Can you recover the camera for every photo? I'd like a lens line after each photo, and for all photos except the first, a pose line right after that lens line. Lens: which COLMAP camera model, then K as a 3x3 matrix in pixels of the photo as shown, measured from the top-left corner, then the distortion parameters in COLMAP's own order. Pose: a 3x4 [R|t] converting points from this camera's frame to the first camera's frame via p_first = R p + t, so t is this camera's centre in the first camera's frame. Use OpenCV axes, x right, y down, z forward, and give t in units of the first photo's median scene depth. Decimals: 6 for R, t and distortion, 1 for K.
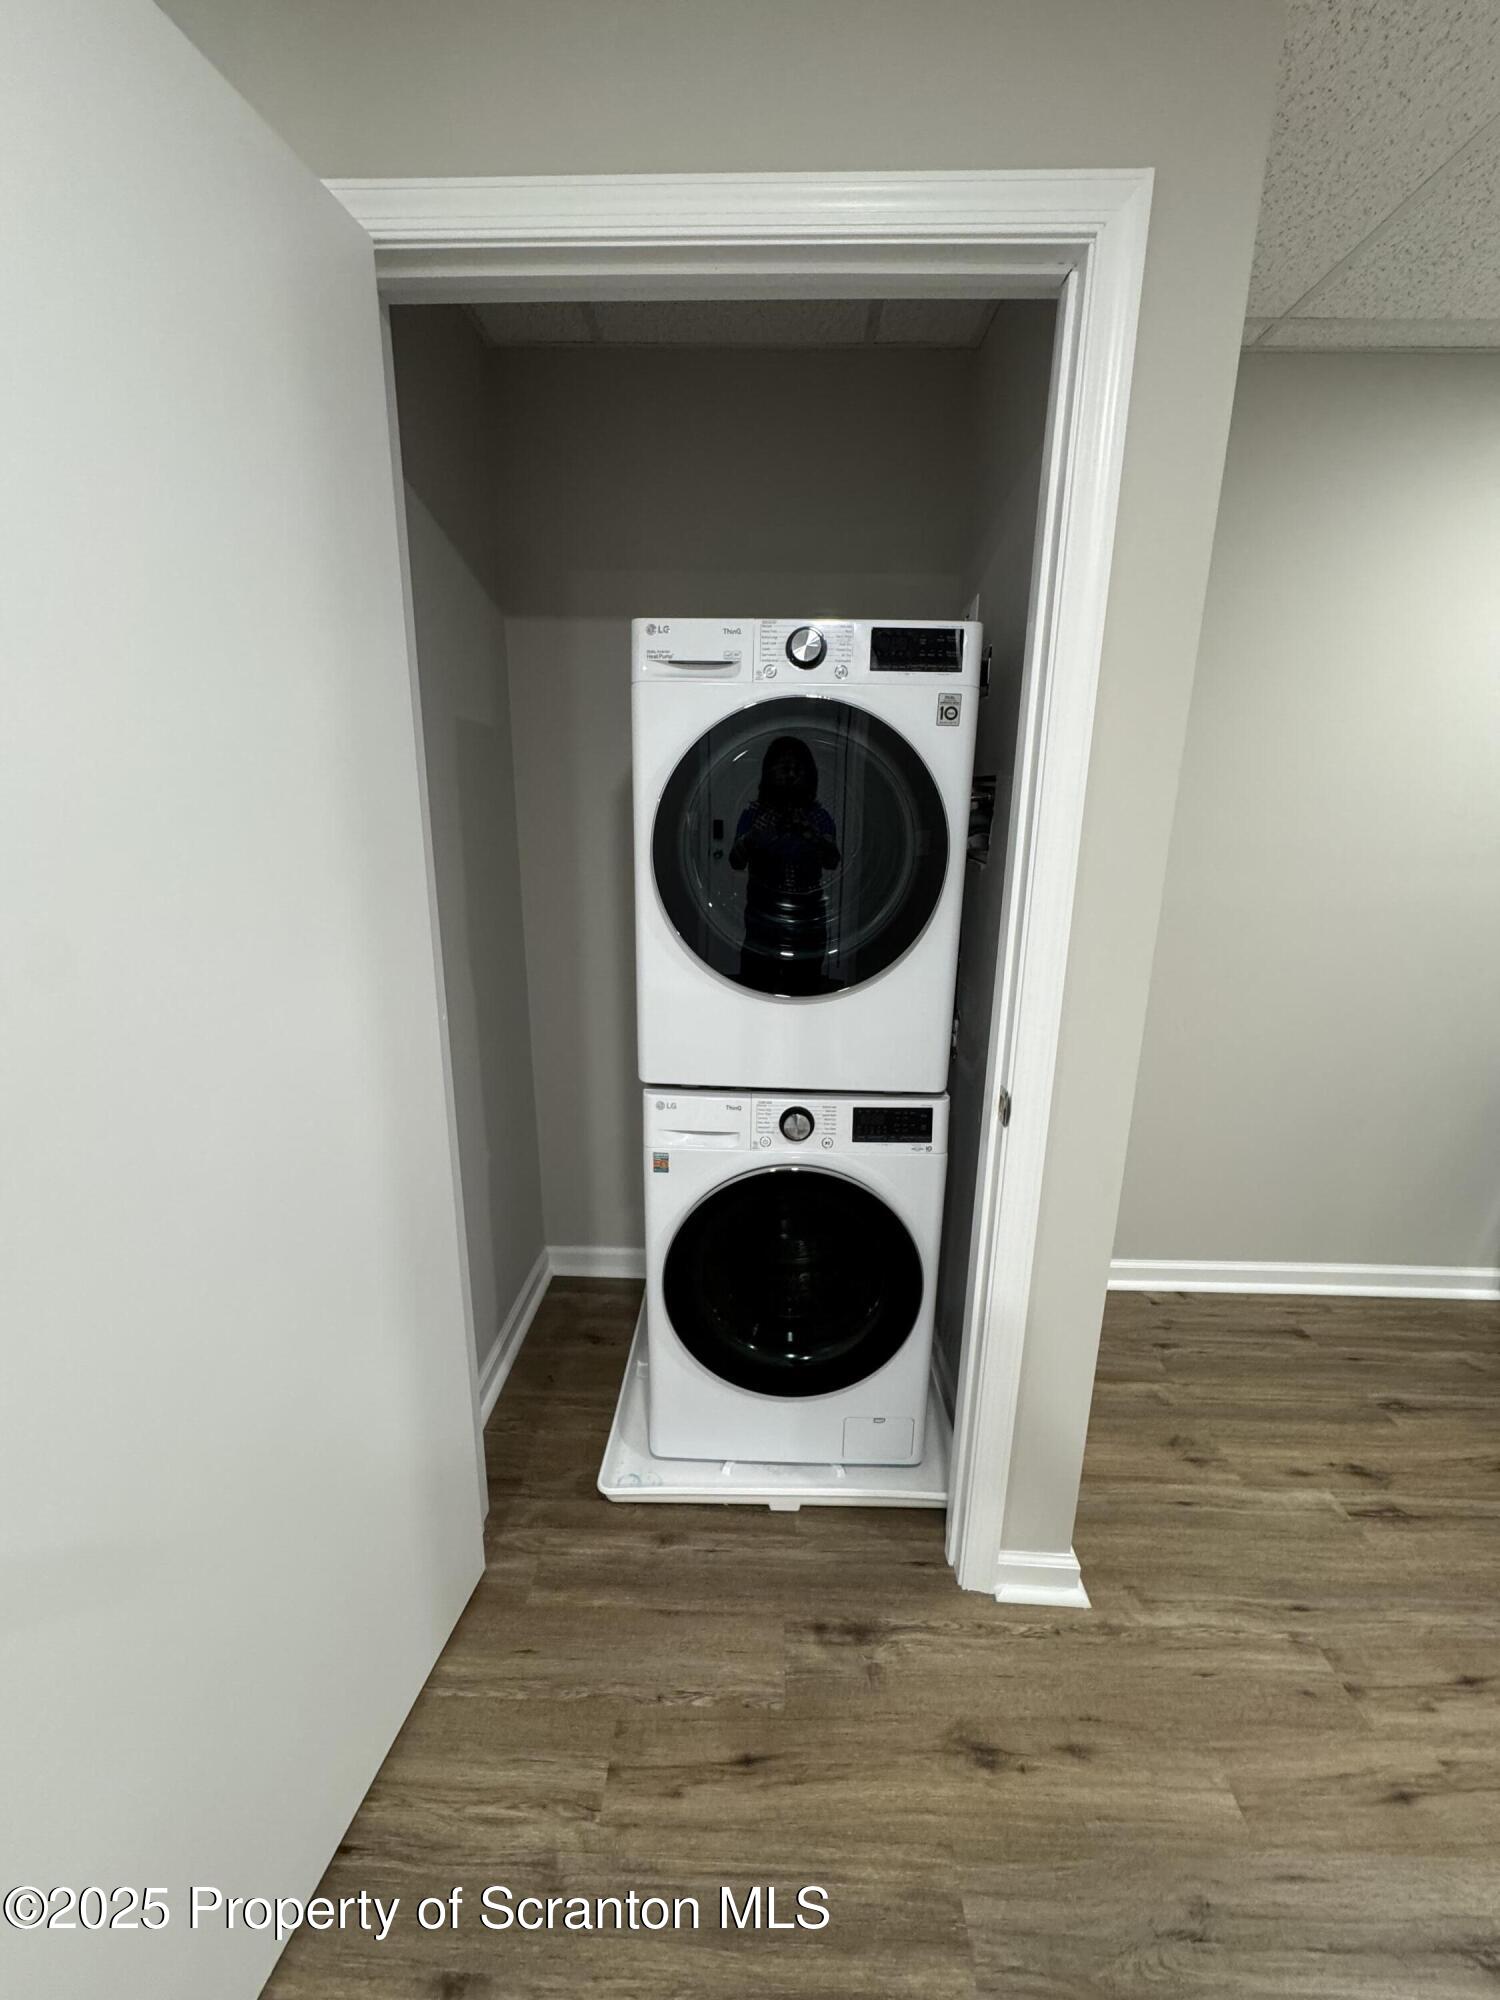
lens RADIAL K [[795.4, 0, 752.4], [0, 795.4, 994.7], [0, 0, 1]] dist [-0.003099, 0.000290]
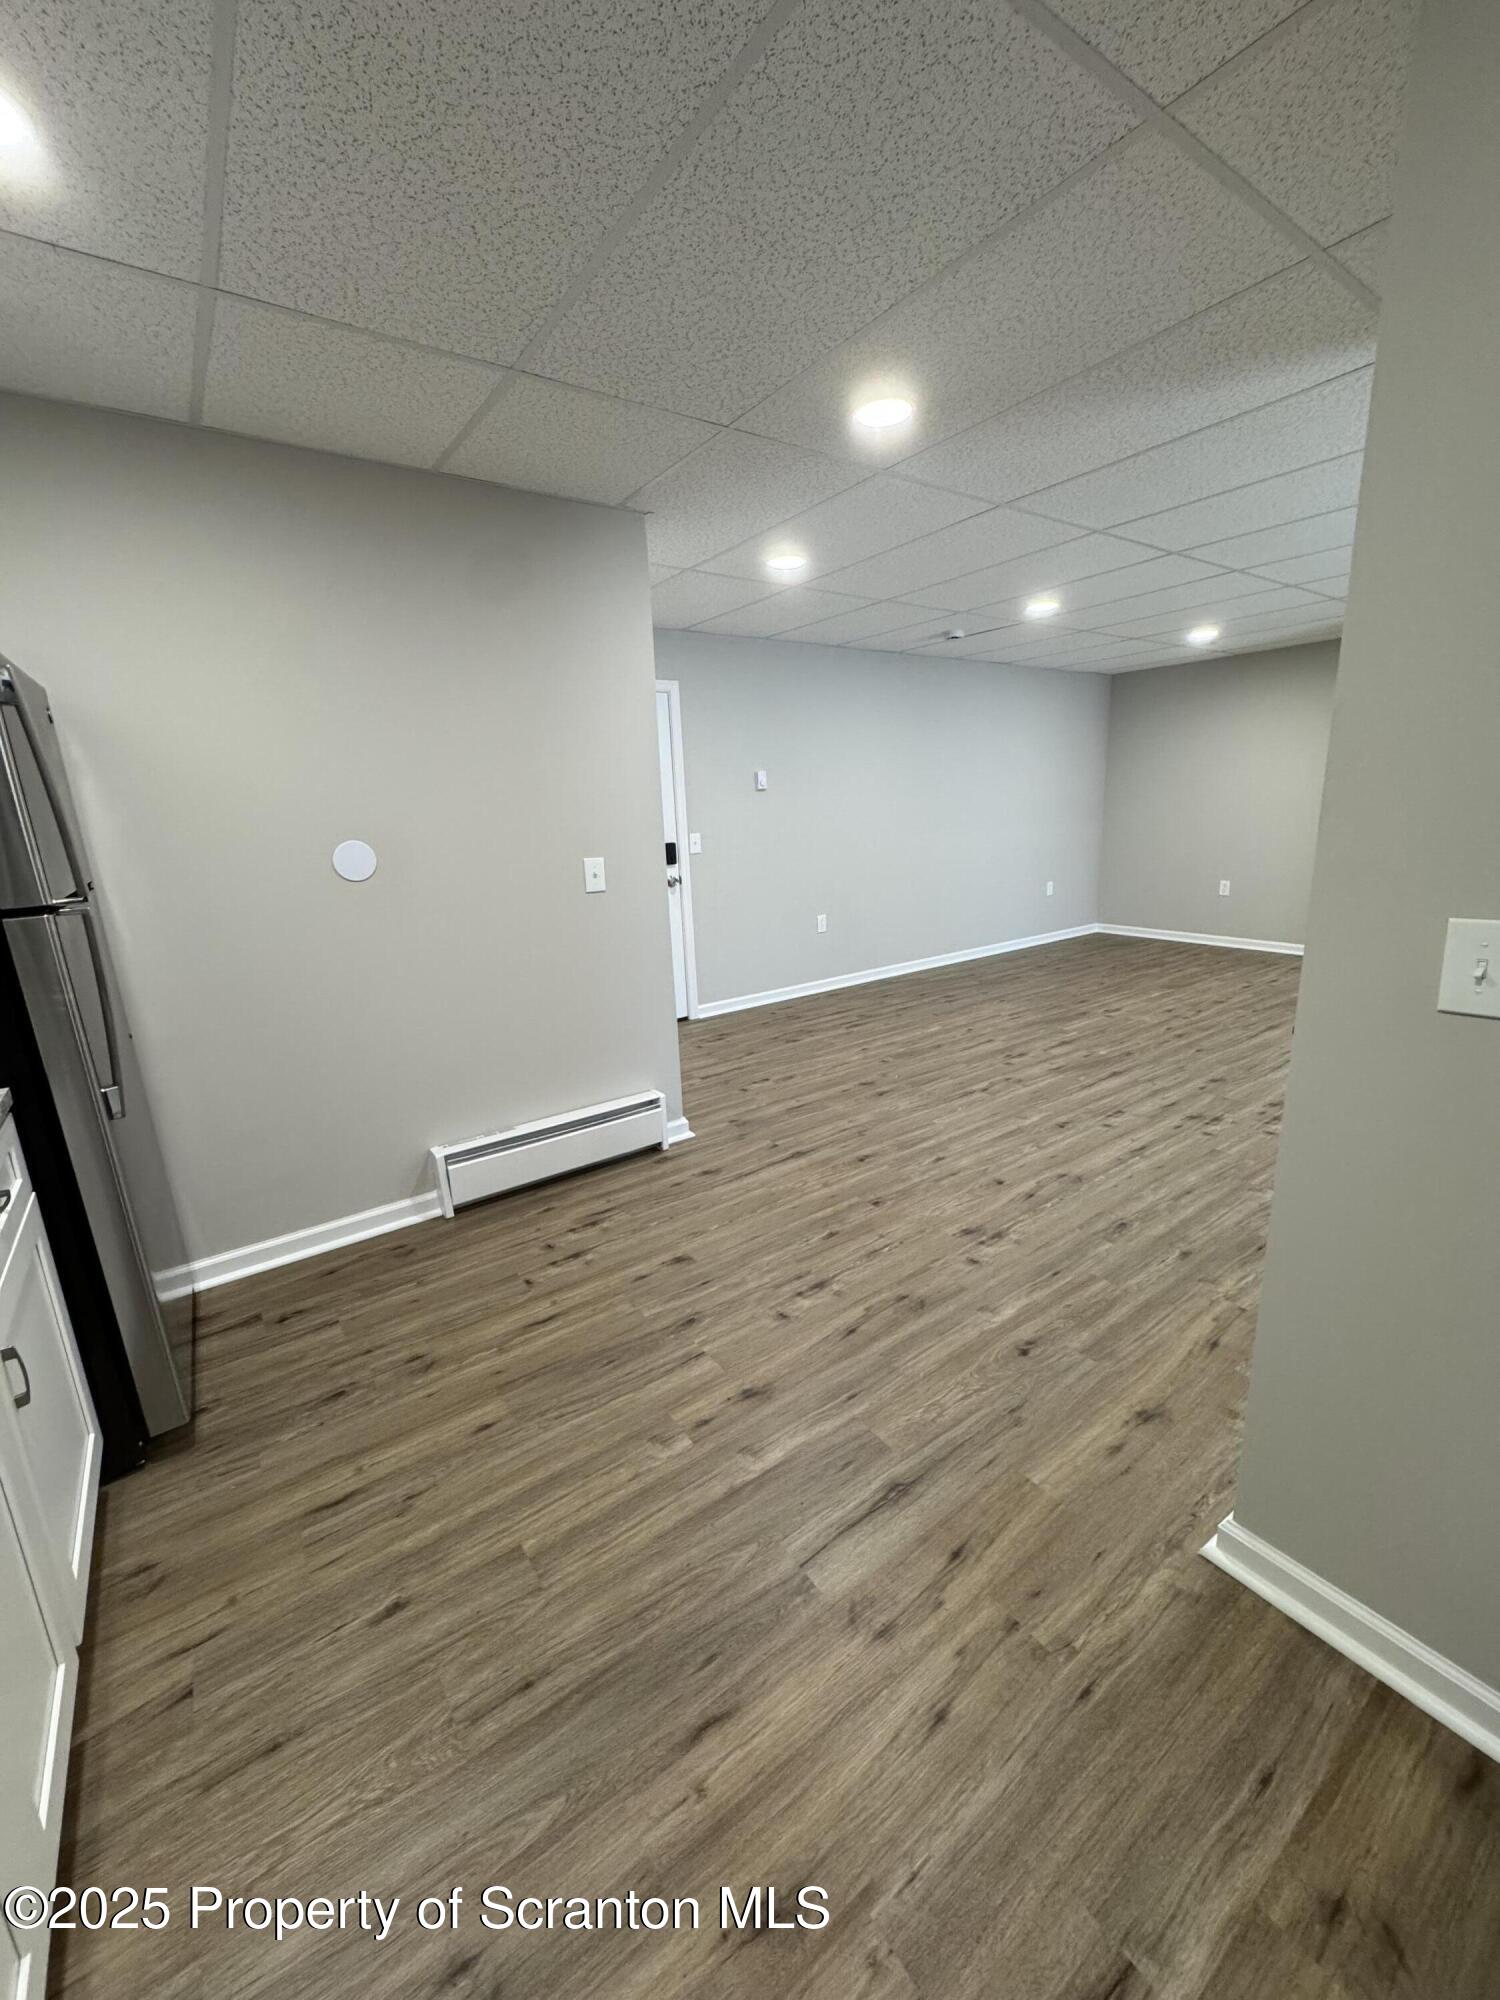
lens RADIAL K [[795.4, 0, 752.4], [0, 795.4, 994.7], [0, 0, 1]] dist [-0.003099, 0.000290]
pose [[-0.796107, 0.159133, -0.583858, 1.419962], [-0.116646, 0.906362, 0.406082, -0.237658], [0.593808, 0.391389, -0.702999, 1.137858]]
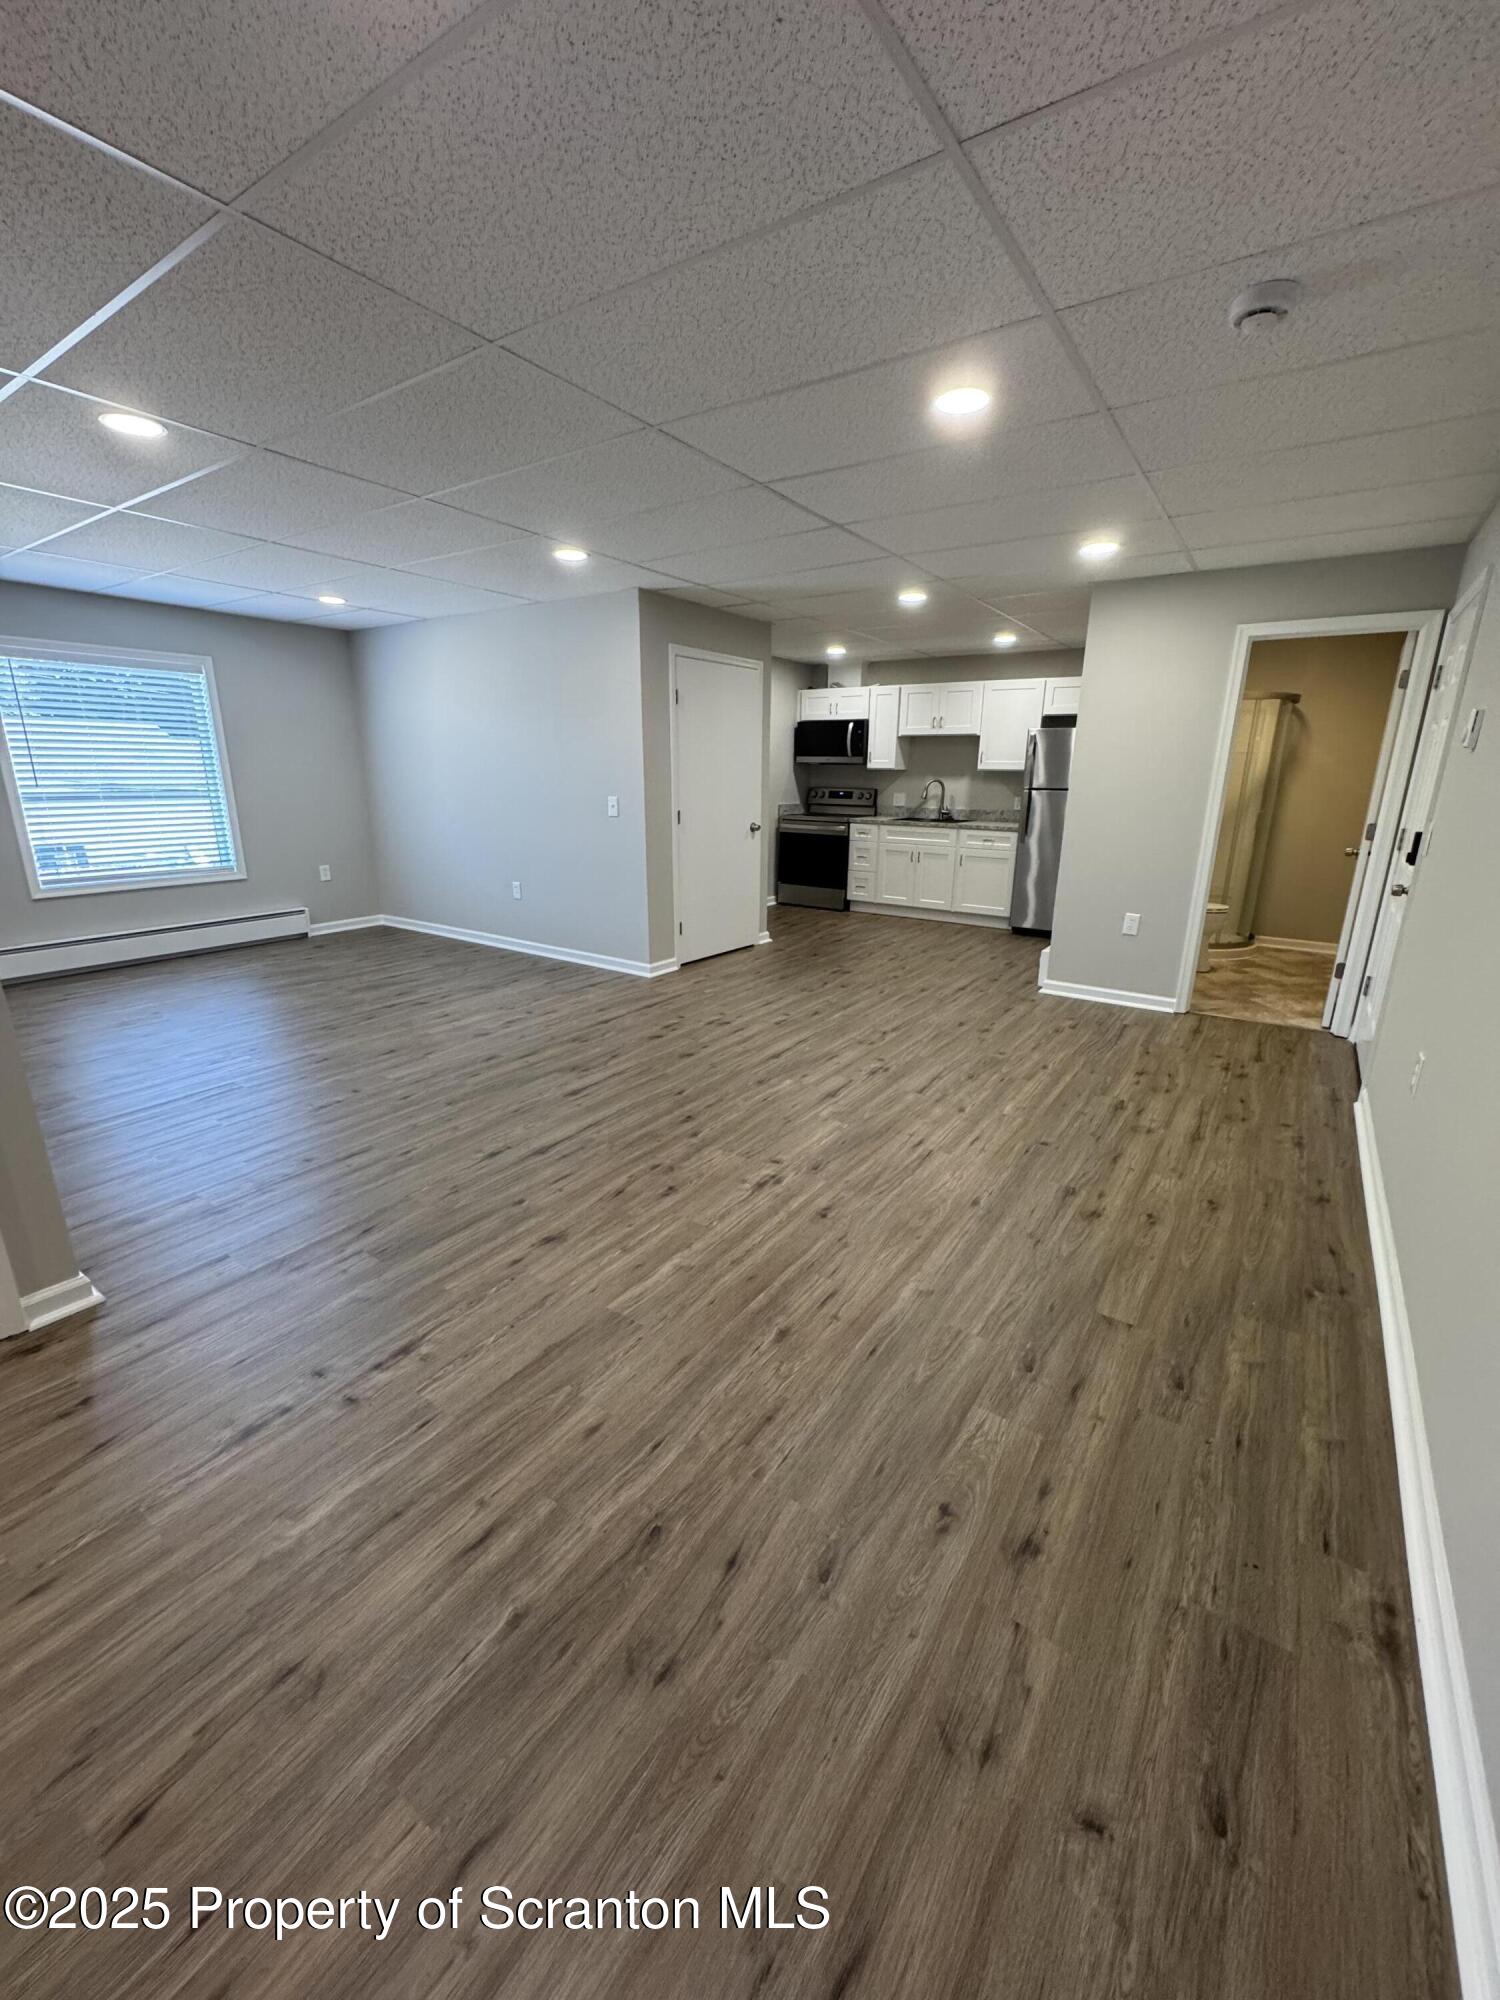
lens RADIAL K [[795.4, 0, 752.4], [0, 795.4, 994.7], [0, 0, 1]] dist [-0.003099, 0.000290]
pose [[0.540747, -0.236736, 0.807186, -3.546875], [0.196852, 0.968550, 0.152187, 0.363555], [-0.817827, 0.076602, 0.570342, -1.562176]]
